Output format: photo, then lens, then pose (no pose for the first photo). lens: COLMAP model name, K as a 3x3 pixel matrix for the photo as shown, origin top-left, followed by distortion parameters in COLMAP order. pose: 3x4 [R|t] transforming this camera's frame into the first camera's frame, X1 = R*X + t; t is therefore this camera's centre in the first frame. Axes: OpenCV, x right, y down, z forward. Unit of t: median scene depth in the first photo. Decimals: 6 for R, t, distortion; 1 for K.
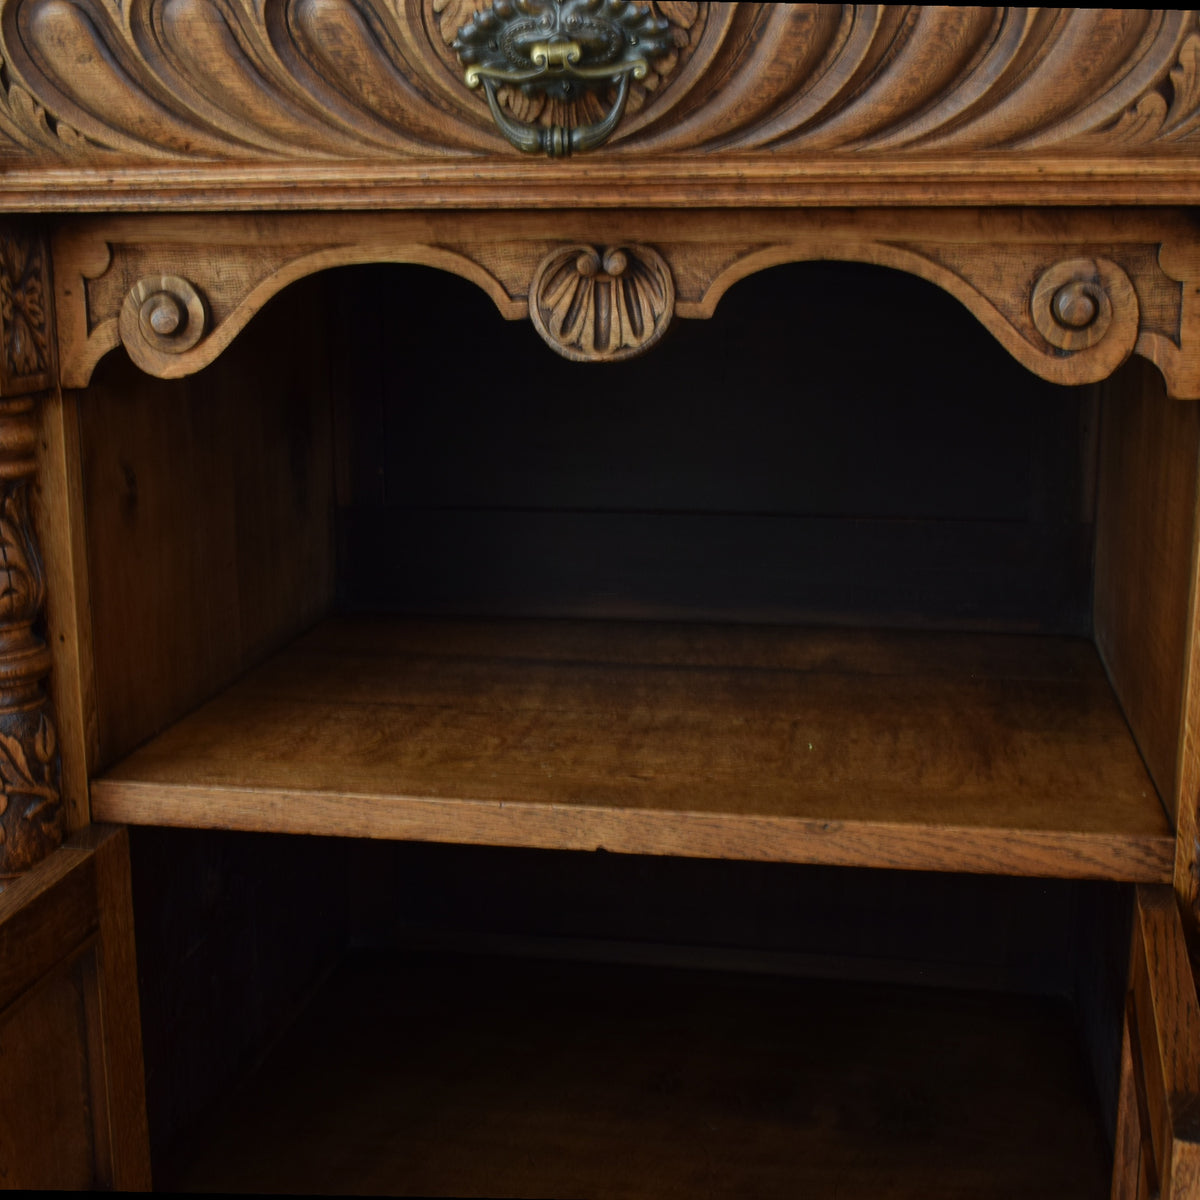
lens RADIAL K [[1792.0, 0, 584.5], [0, 1792.0, 595.6], [0, 0, 1]] dist [-0.025580, 0.000000]
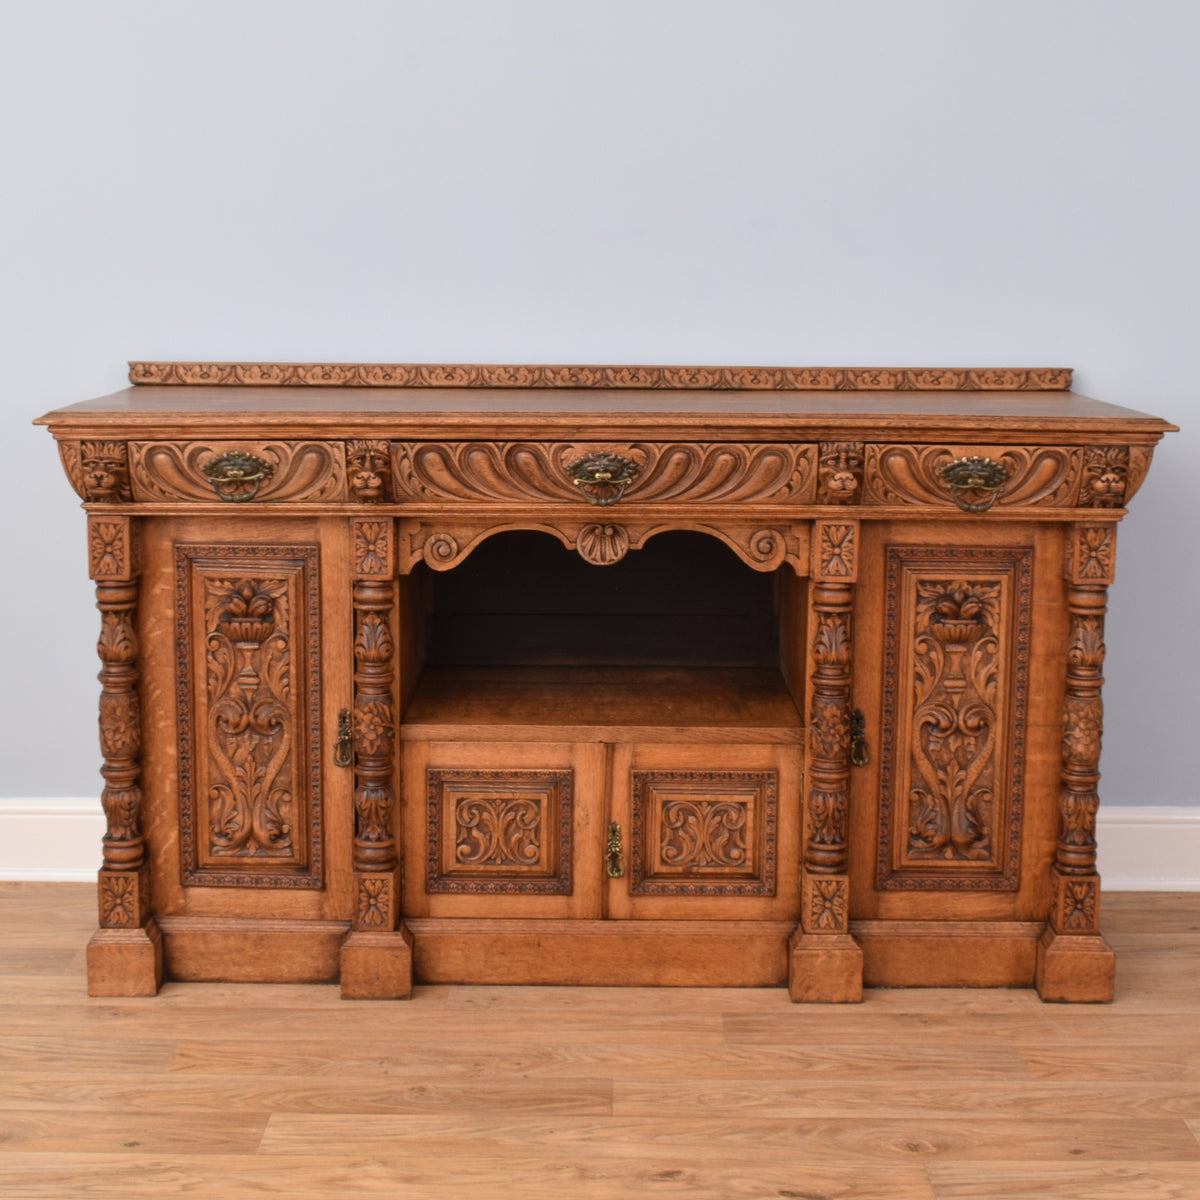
lens RADIAL K [[2137.3, 0, 574.0], [0, 2137.3, 554.6], [0, 0, 1]] dist [-0.031771, 0.000000]
pose [[0.986542, -0.013457, 0.162953, -0.626690], [0.024106, 0.997687, -0.063551, 0.071752], [-0.161721, 0.066624, 0.984585, -2.482937]]
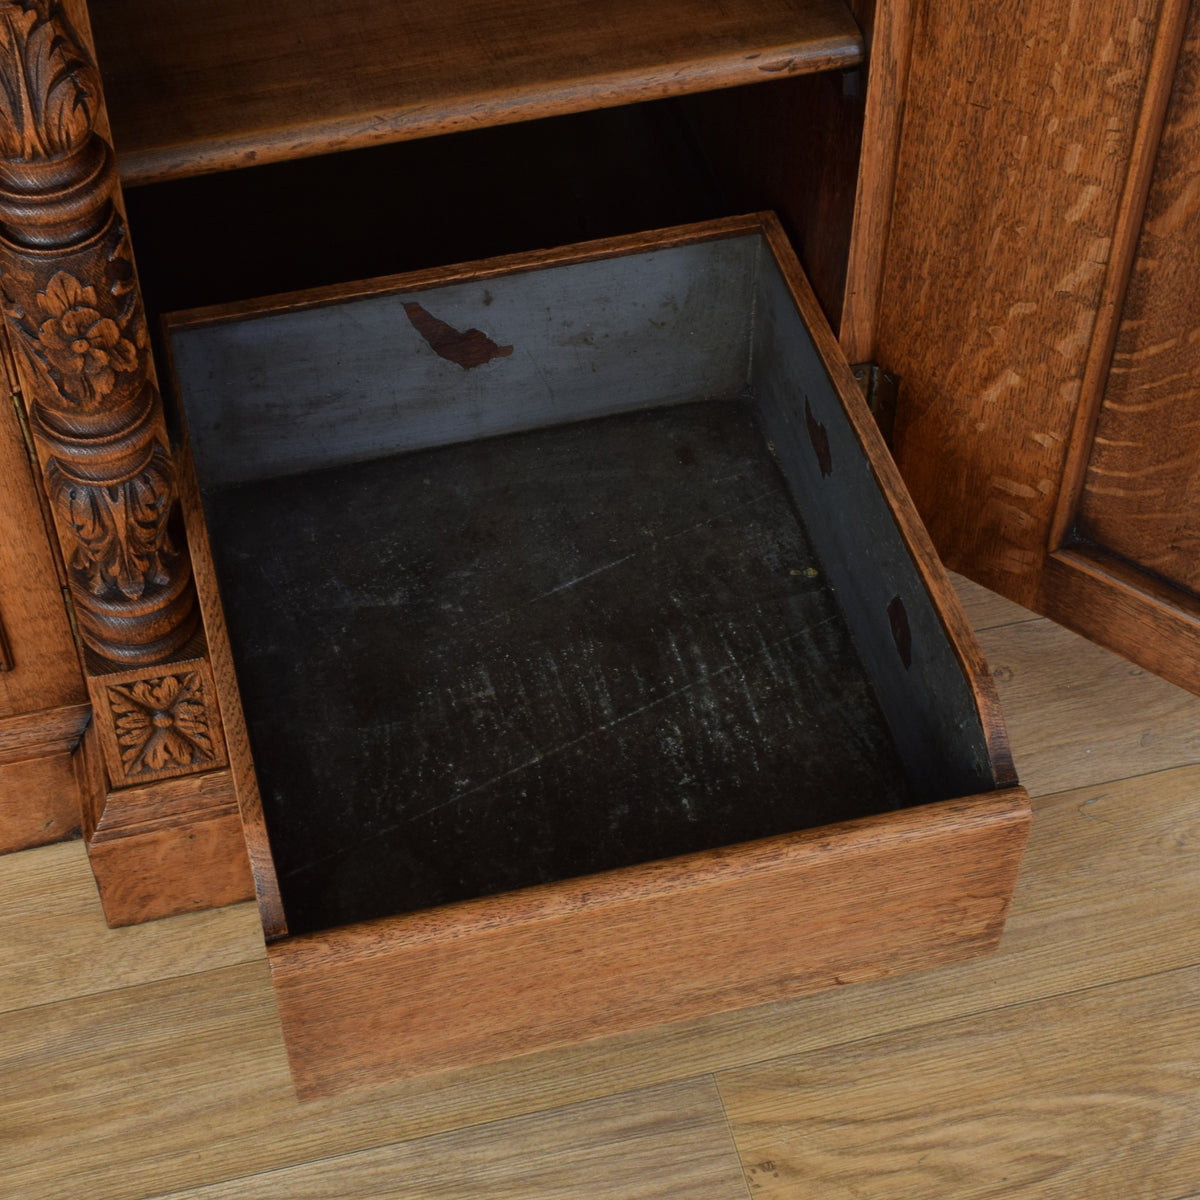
lens RADIAL K [[2360.2, 0, 587.4], [0, 2360.2, 603.8], [0, 0, 1]] dist [-0.055693, 0.000000]
pose [[0.914197, -0.304765, 0.267135, 0.260527], [0.079539, 0.781262, 0.619115, -0.448251], [-0.397387, -0.544745, 0.738469, -0.031576]]
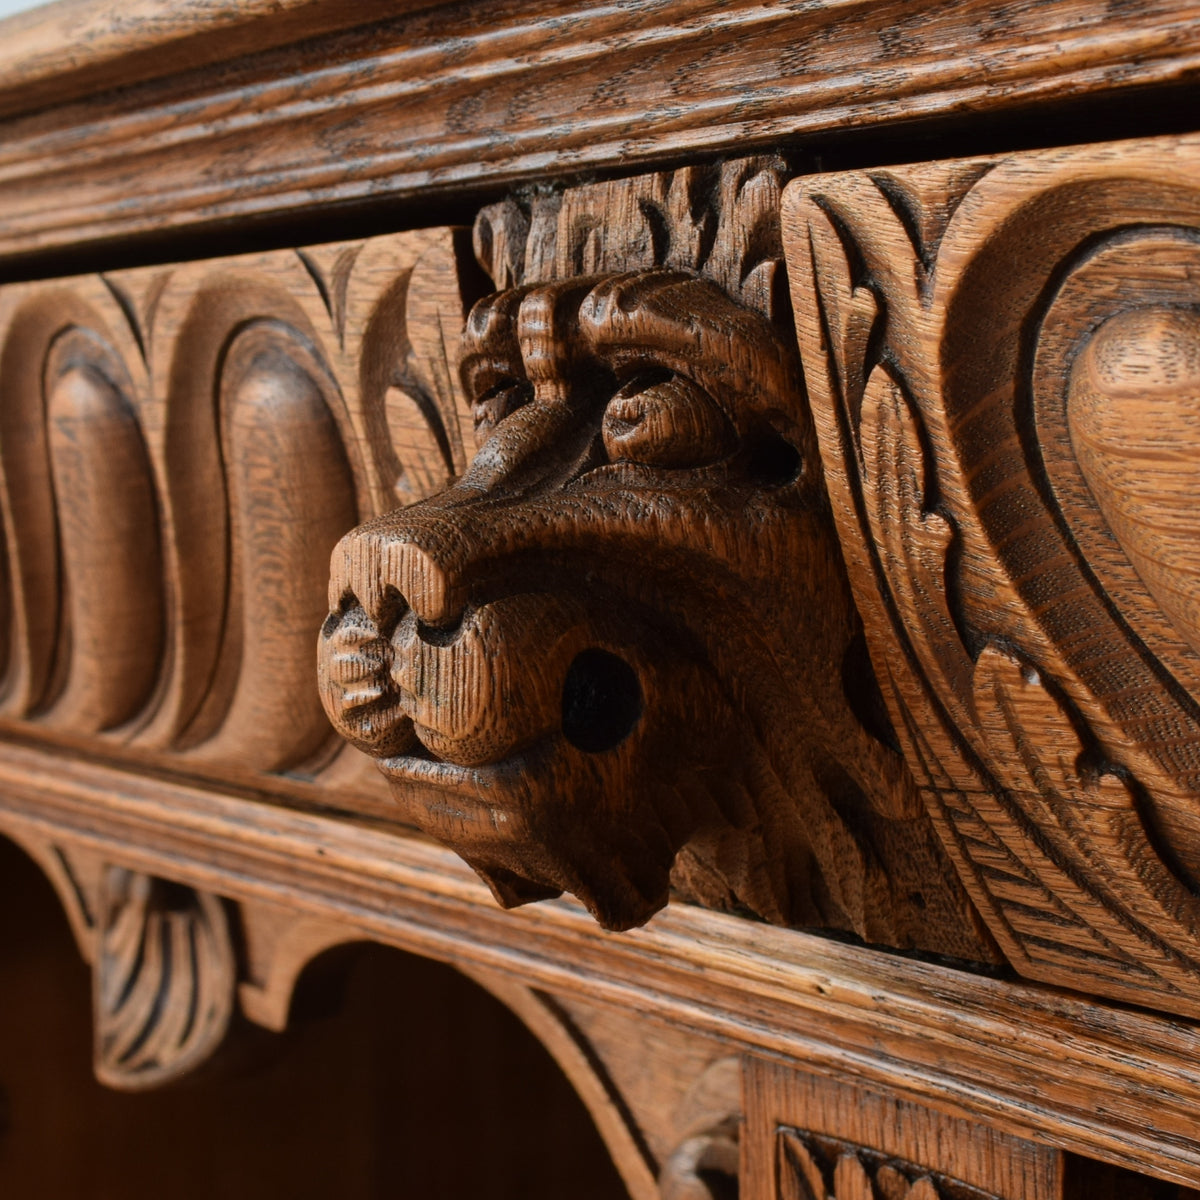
lens RADIAL K [[2607.3, 0, 598.6], [0, 2607.3, 596.7], [0, 0, 1]] dist [0.055458, 0.000000]
pose [[0.714366, 0.048038, -0.698122, 0.617477], [-0.142556, 0.986710, -0.077977, -0.236491], [0.685098, 0.155225, 0.711720, 0.600617]]
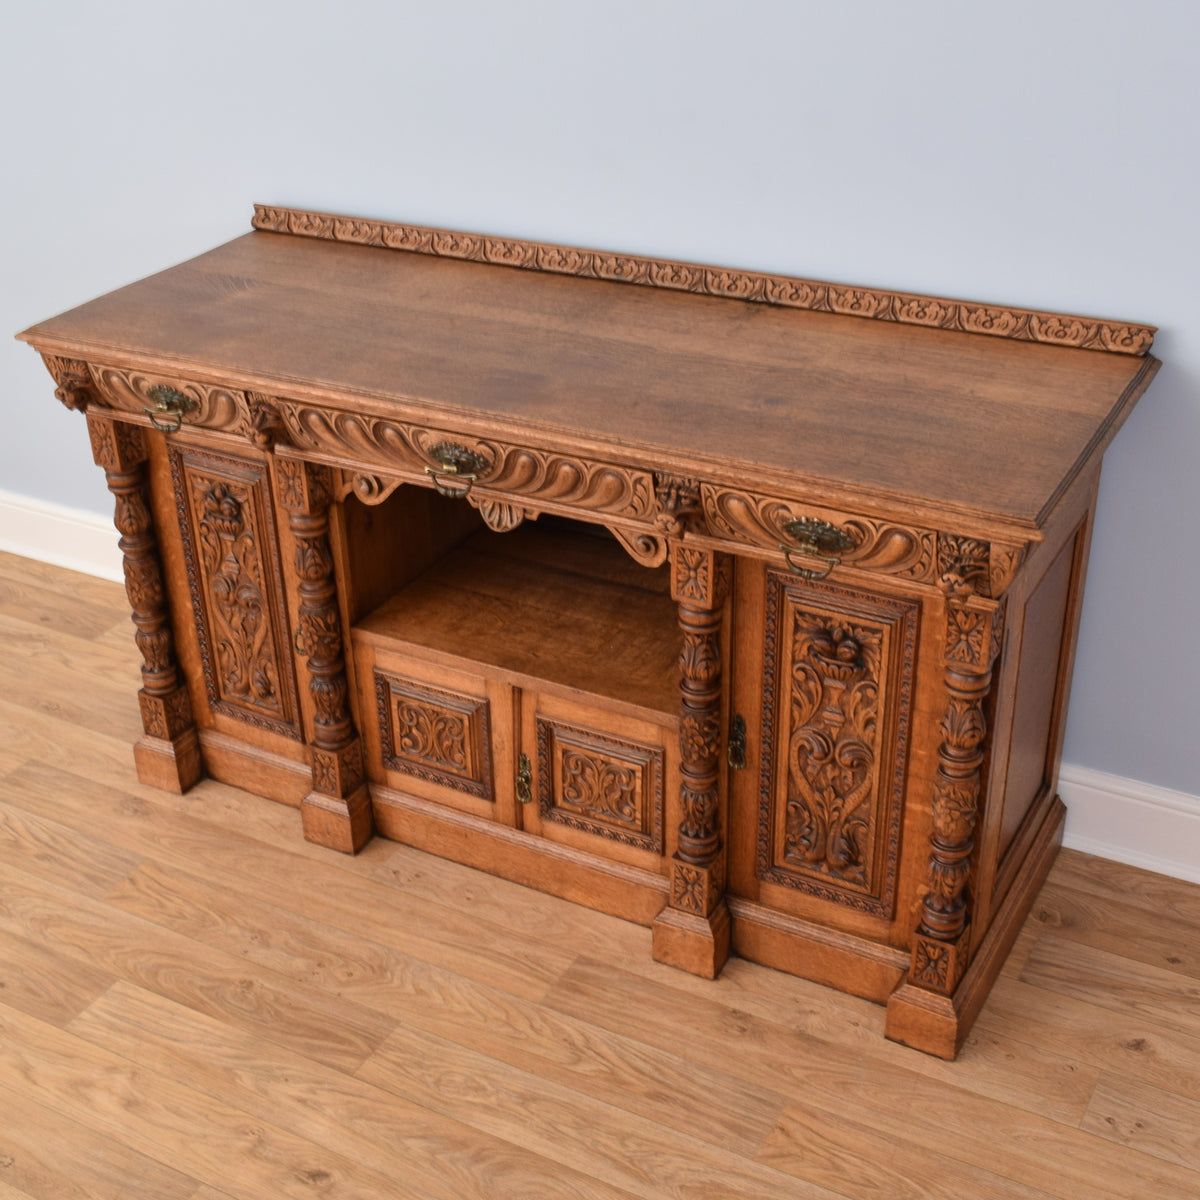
lens RADIAL K [[1695.3, 0, 552.4], [0, 1695.3, 616.2], [0, 0, 1]] dist [-0.022590, 0.000000]
pose [[0.938447, 0.142948, -0.314457, 1.004586], [-0.039716, 0.948968, 0.312862, -0.892129], [0.343132, -0.281116, 0.896233, -1.489233]]
